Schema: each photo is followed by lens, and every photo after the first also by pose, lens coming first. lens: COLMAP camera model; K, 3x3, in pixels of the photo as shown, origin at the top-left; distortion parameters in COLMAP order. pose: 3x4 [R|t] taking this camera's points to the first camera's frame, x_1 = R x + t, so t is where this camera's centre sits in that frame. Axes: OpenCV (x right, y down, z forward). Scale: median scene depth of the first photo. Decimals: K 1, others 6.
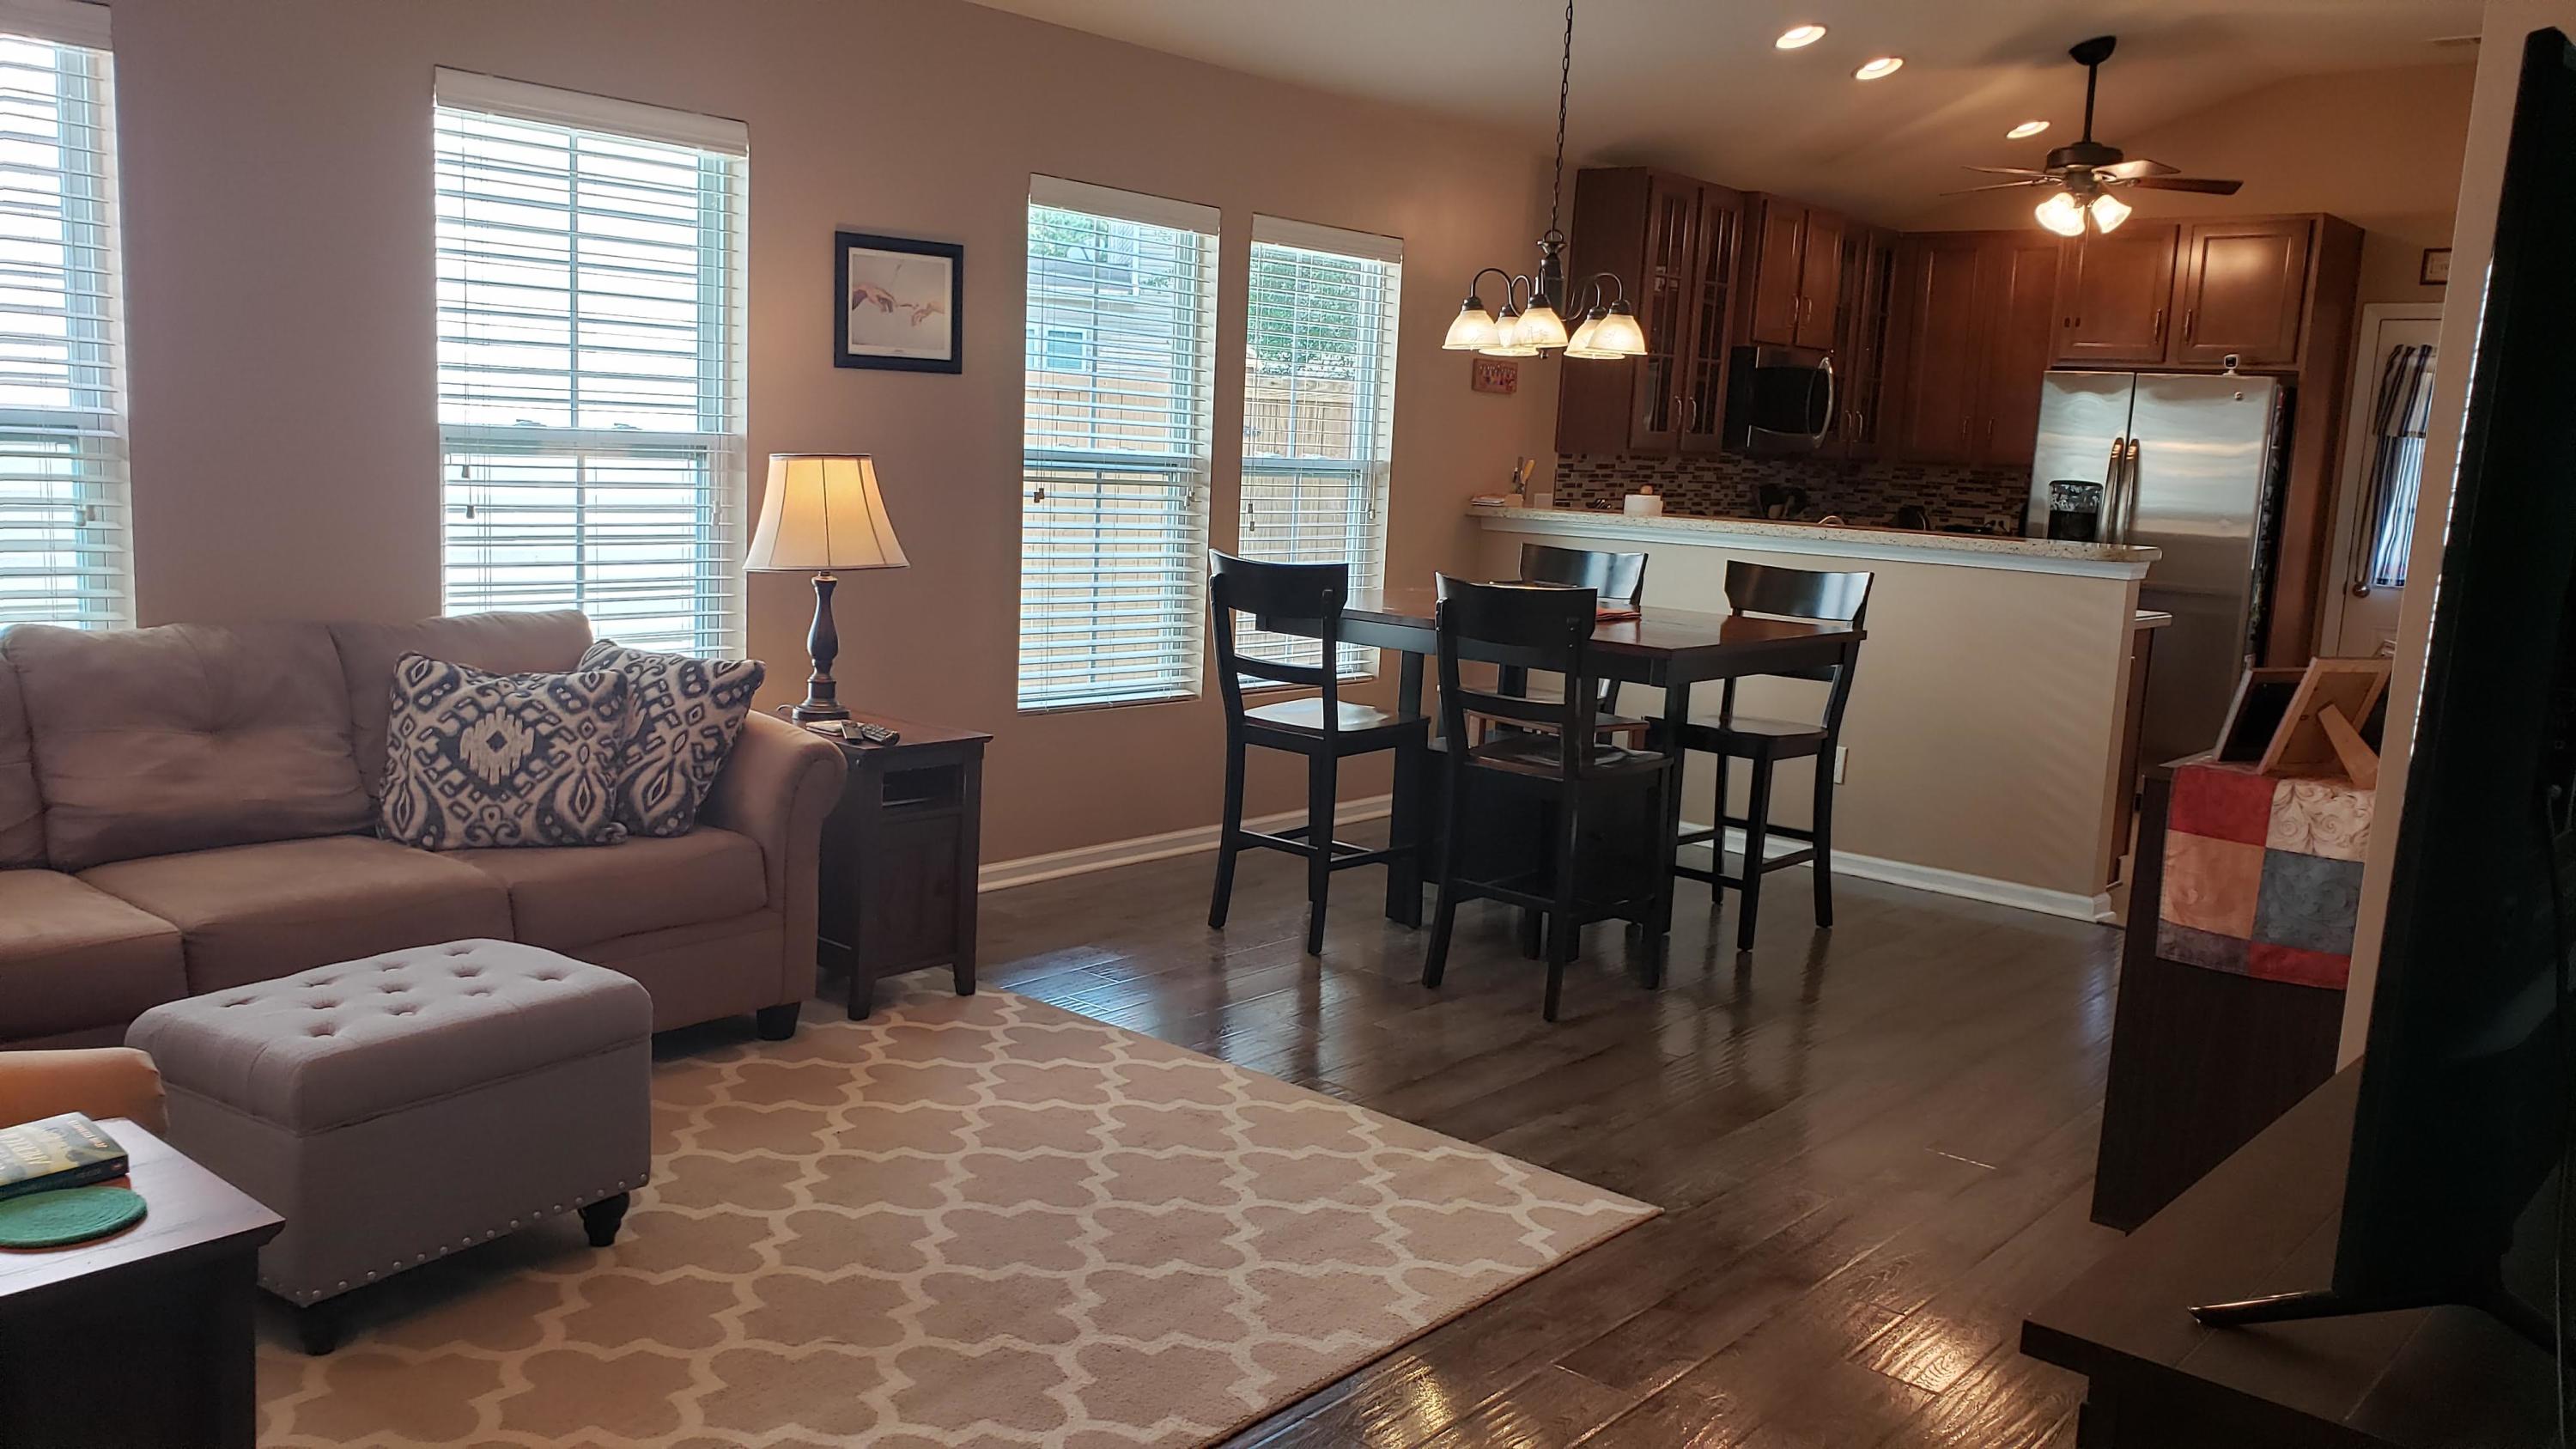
lens RADIAL K [[1960.6, 0, 1303.7], [0, 1960.6, 719.5], [0, 0, 1]] dist [0.006327, 0.007819]
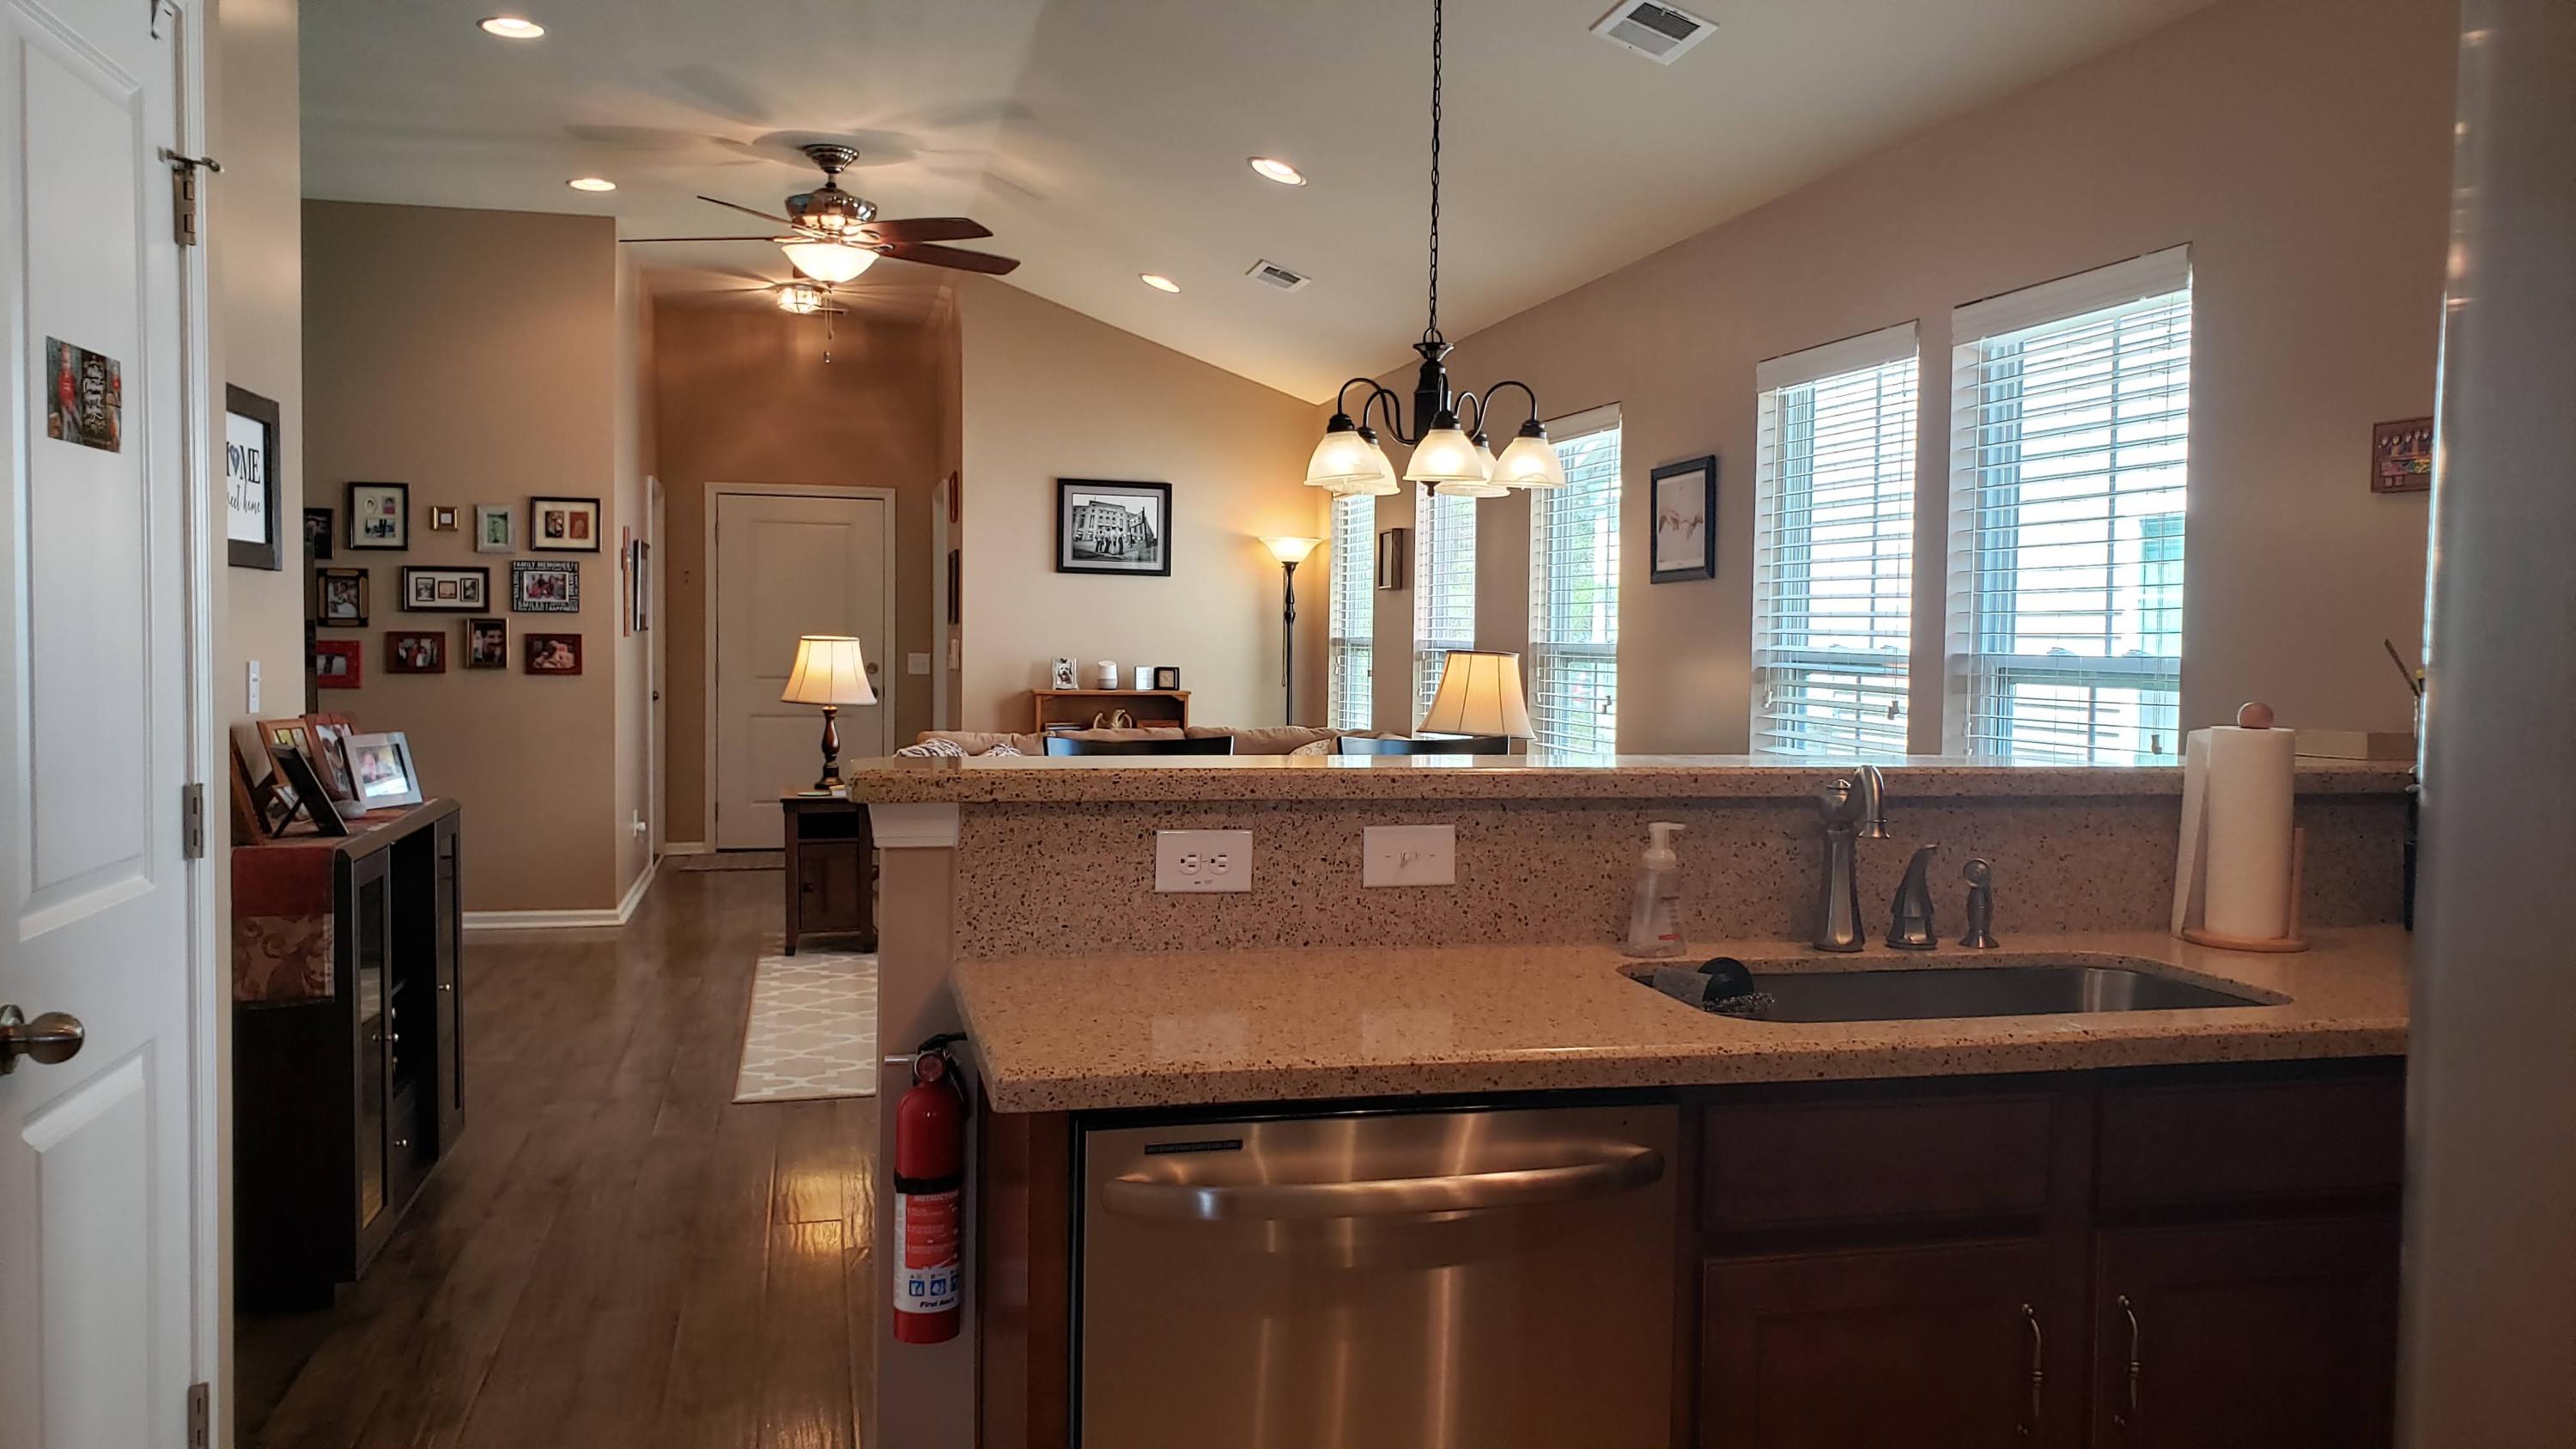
lens RADIAL K [[1920.7, 0, 1328.2], [0, 1920.7, 720.6], [0, 0, 1]] dist [0.112604, -0.163334]
pose [[-0.571179, -0.022629, -0.820514, 0.812173], [-0.162137, 0.983035, 0.085757, -0.165749], [0.804653, 0.182019, -0.565158, 1.504160]]
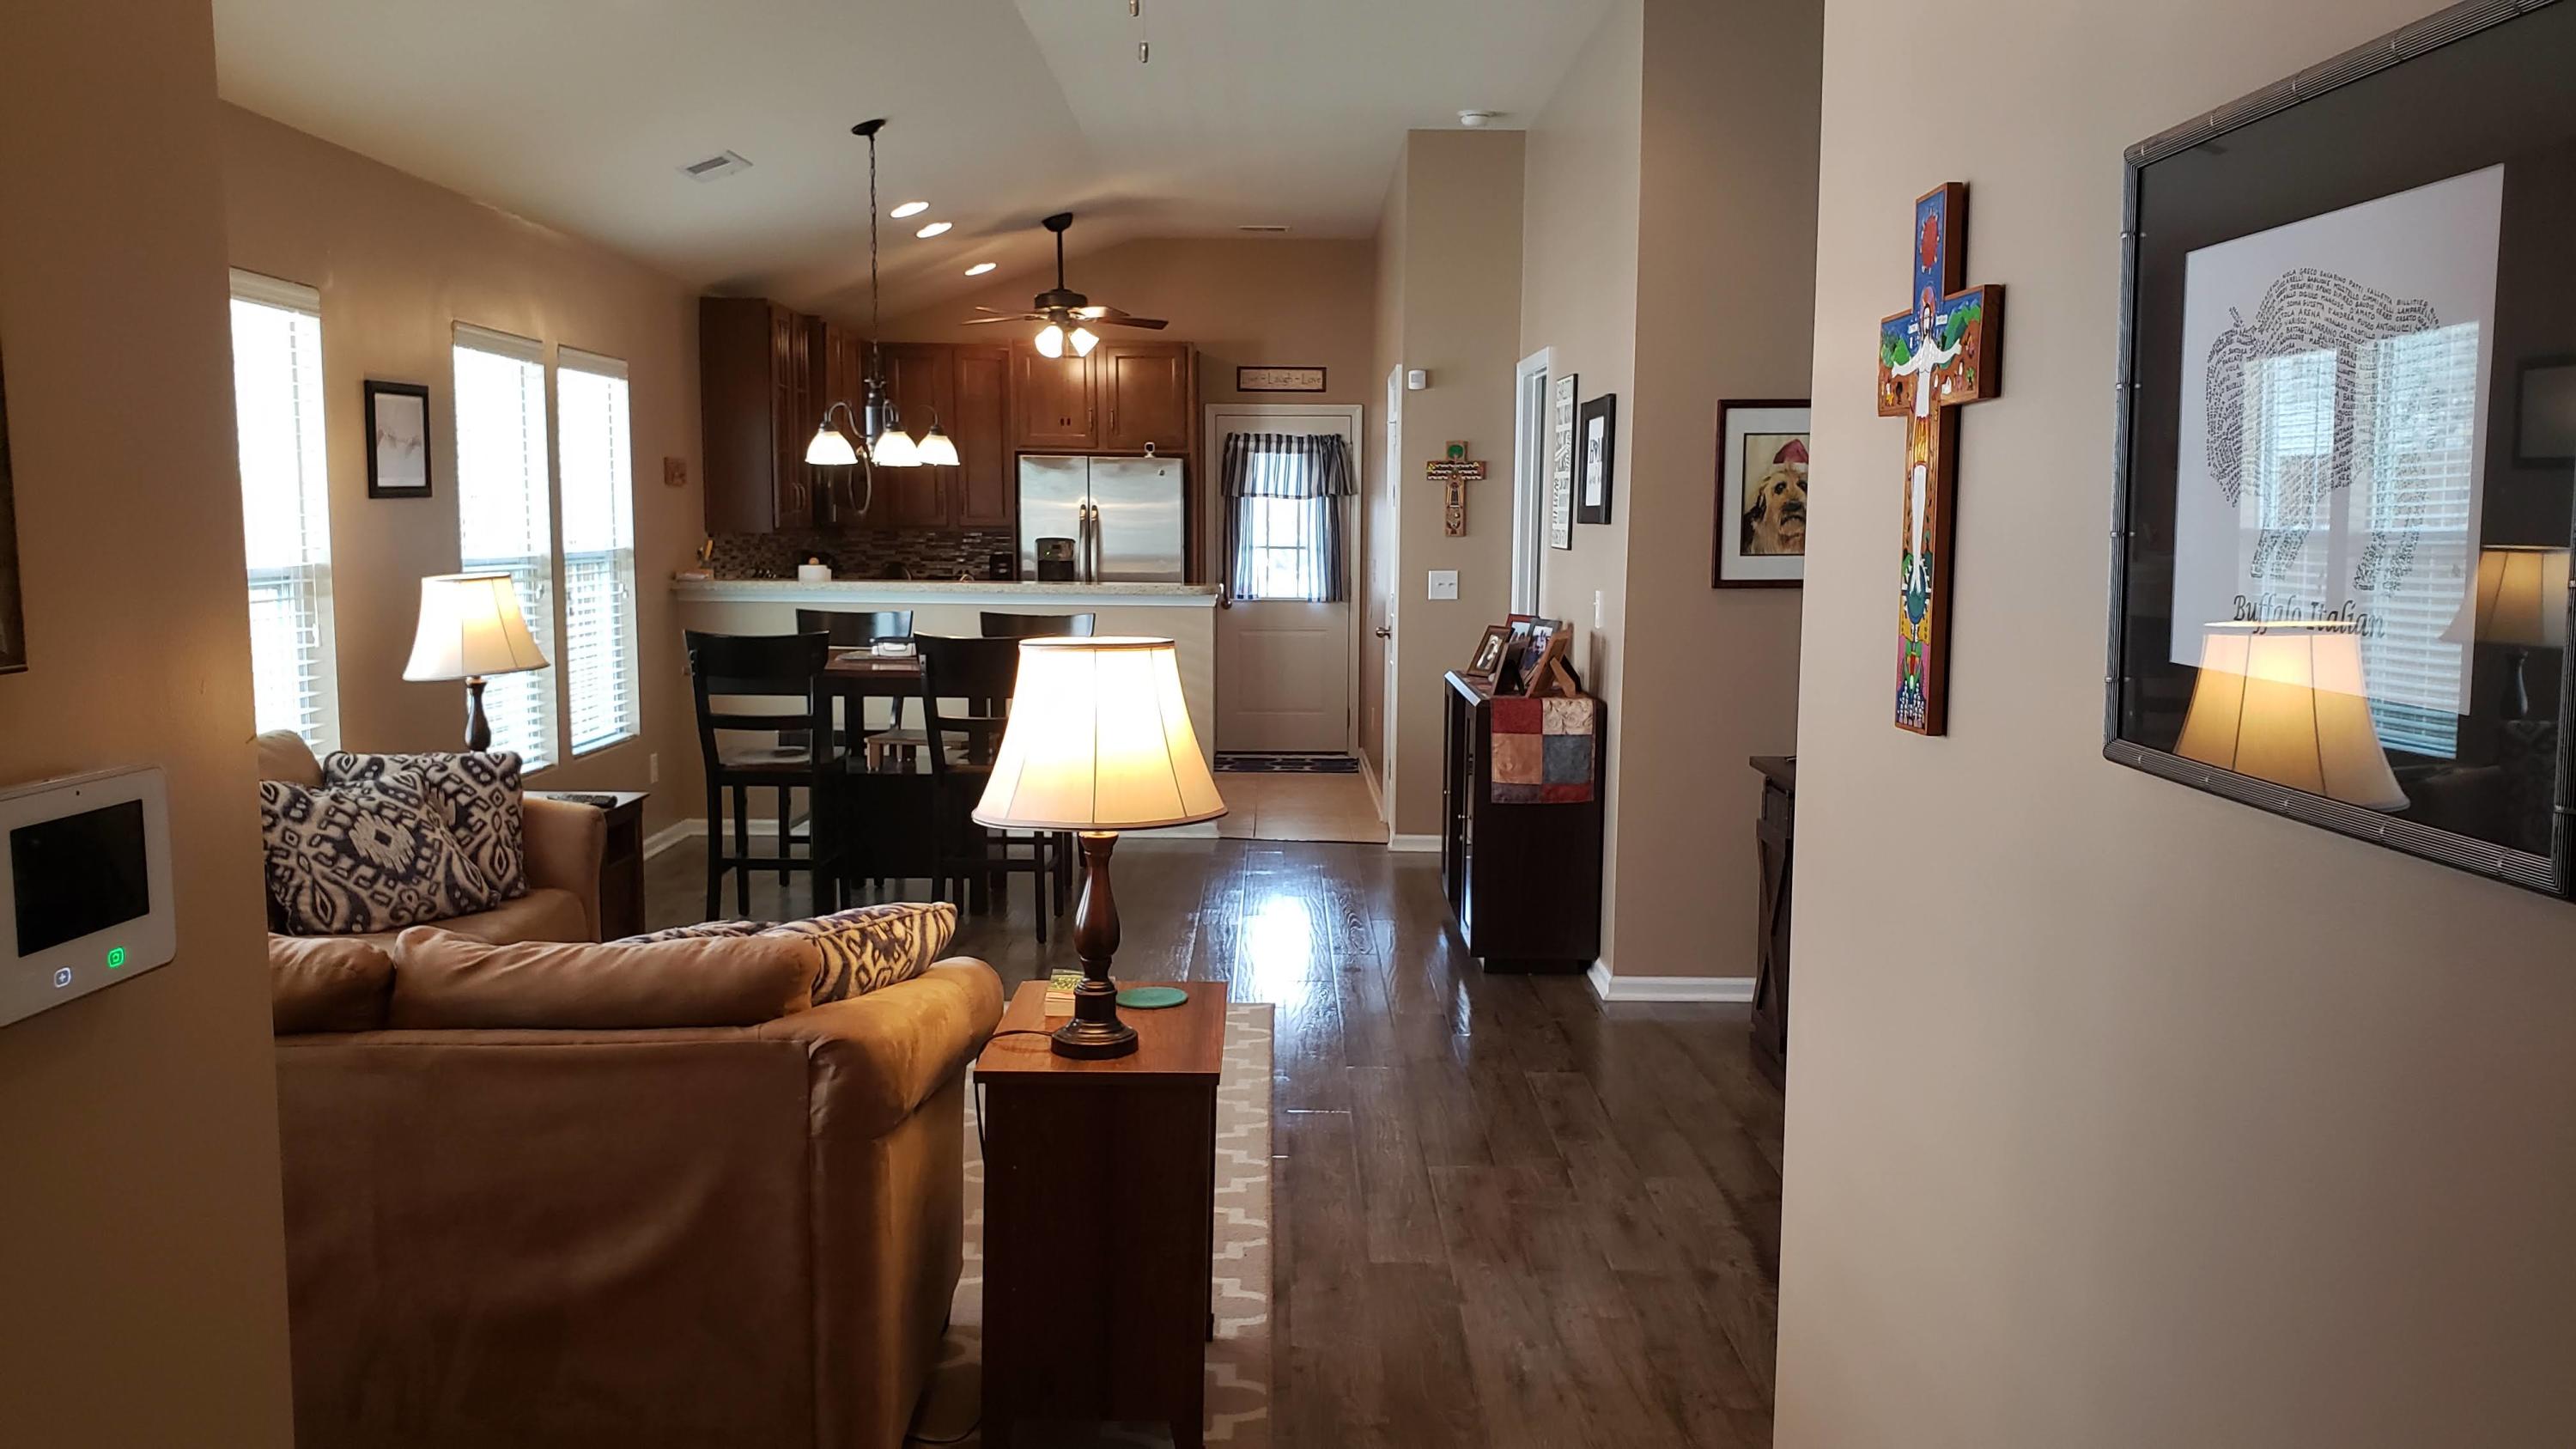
lens RADIAL K [[2020.0, 0, 1286.7], [0, 2020.0, 769.0], [0, 0, 1]] dist [-0.198427, 0.000320]
pose [[0.762822, -0.112417, 0.636762, -0.561370], [0.113243, 0.992778, 0.039608, -0.004172], [-0.636615, 0.041895, 0.770043, -0.201861]]
